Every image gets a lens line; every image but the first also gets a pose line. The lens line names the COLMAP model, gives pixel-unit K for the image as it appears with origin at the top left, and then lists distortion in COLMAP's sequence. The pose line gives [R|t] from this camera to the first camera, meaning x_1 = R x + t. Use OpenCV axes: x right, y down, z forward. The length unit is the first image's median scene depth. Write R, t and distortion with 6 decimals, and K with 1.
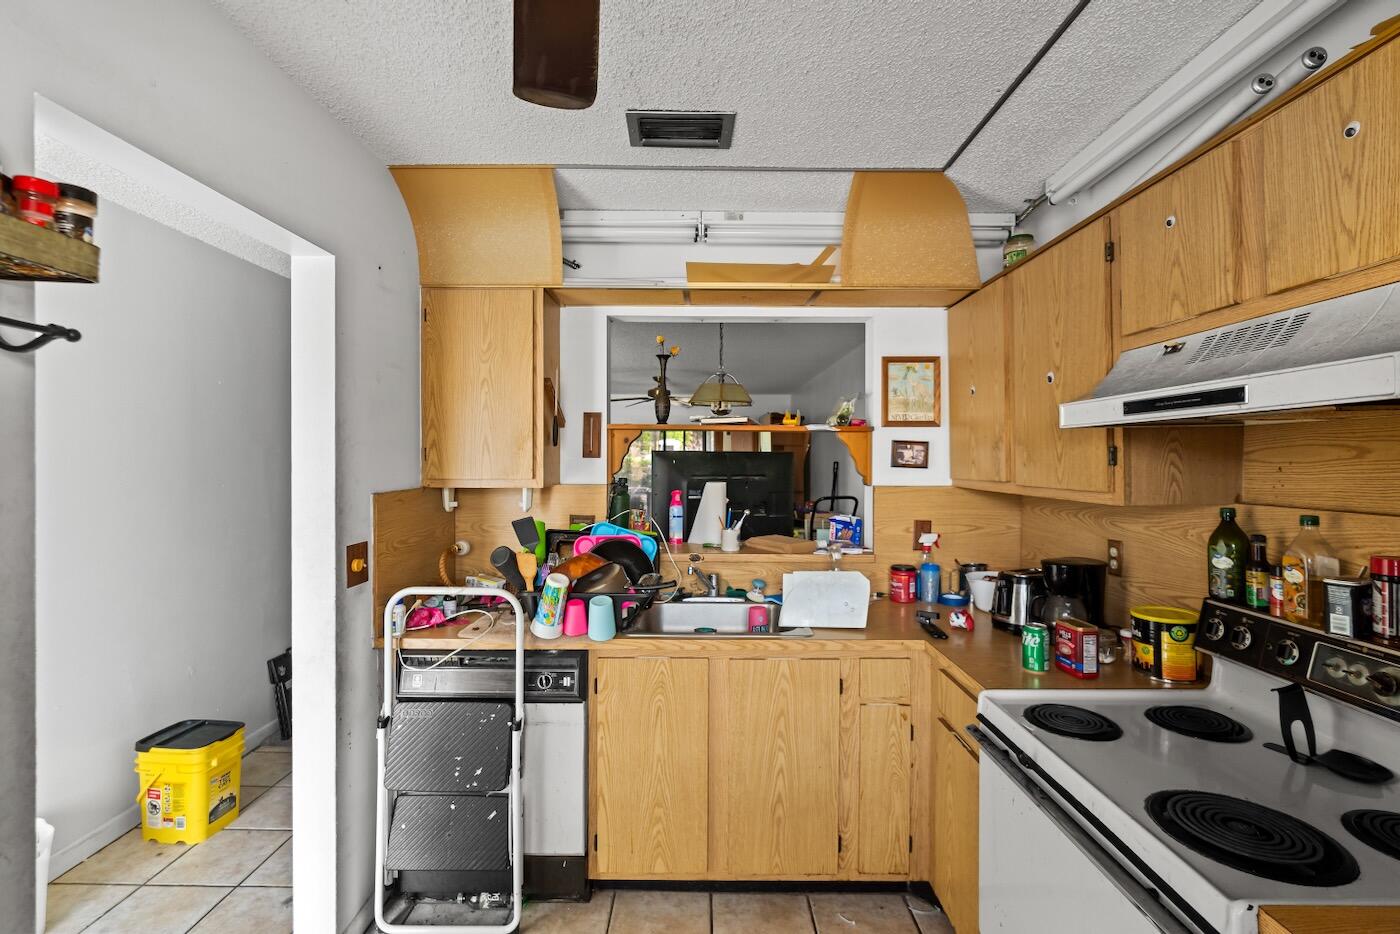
lens RADIAL K [[628.2, 0, 699.3], [0, 628.2, 464.5], [0, 0, 1]] dist [-0.008078, 0.001247]
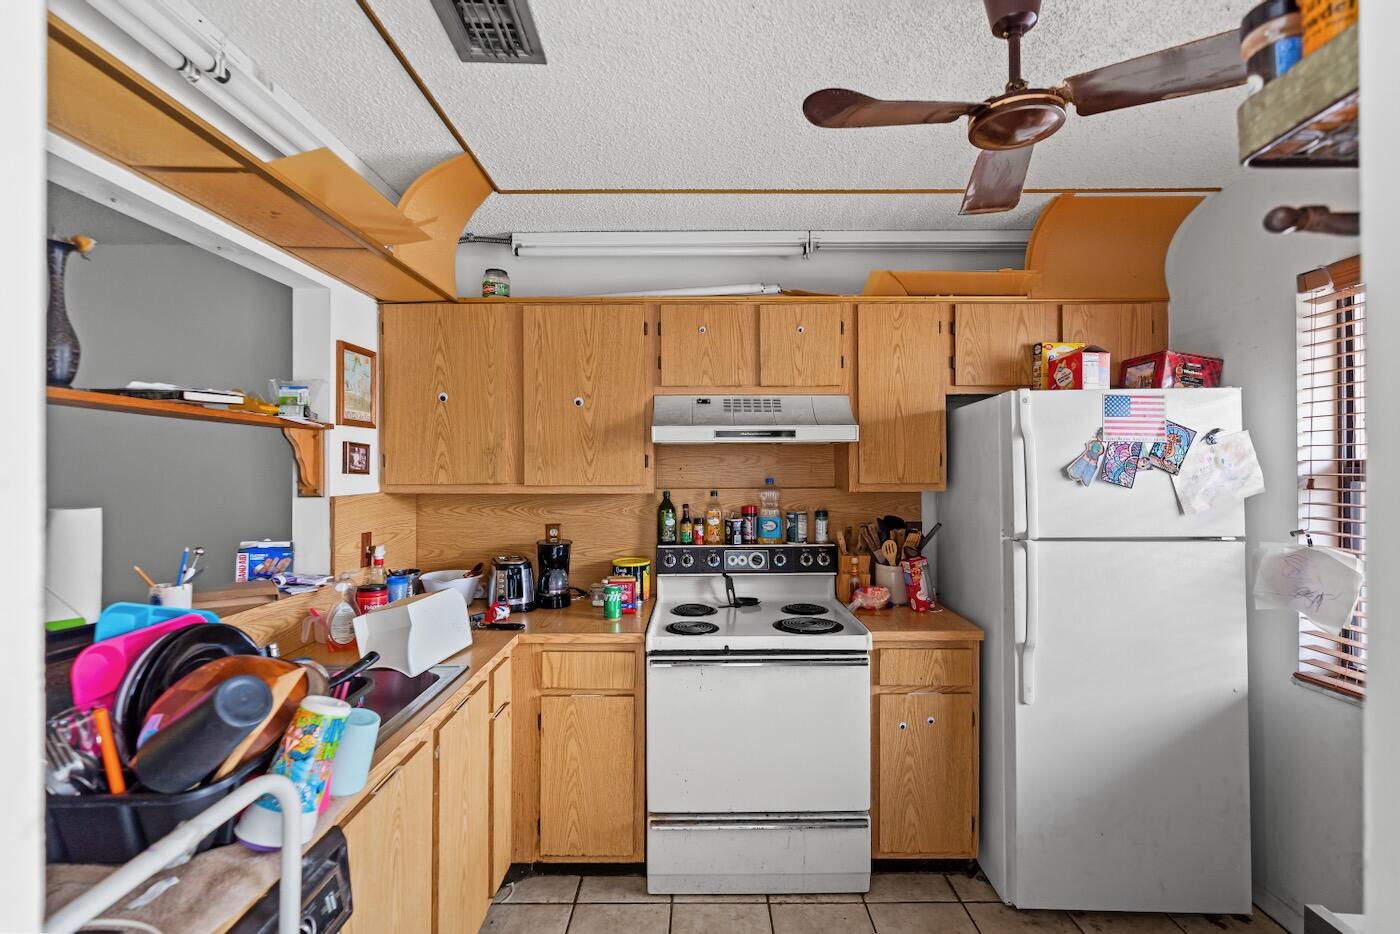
lens RADIAL K [[628.2, 0, 699.3], [0, 628.2, 464.5], [0, 0, 1]] dist [-0.008078, 0.001247]
pose [[-0.000437, 0.002133, 0.999998, -0.833125], [0.010862, 0.999939, -0.002128, -0.001104], [-0.999941, 0.010861, -0.000461, 0.818950]]
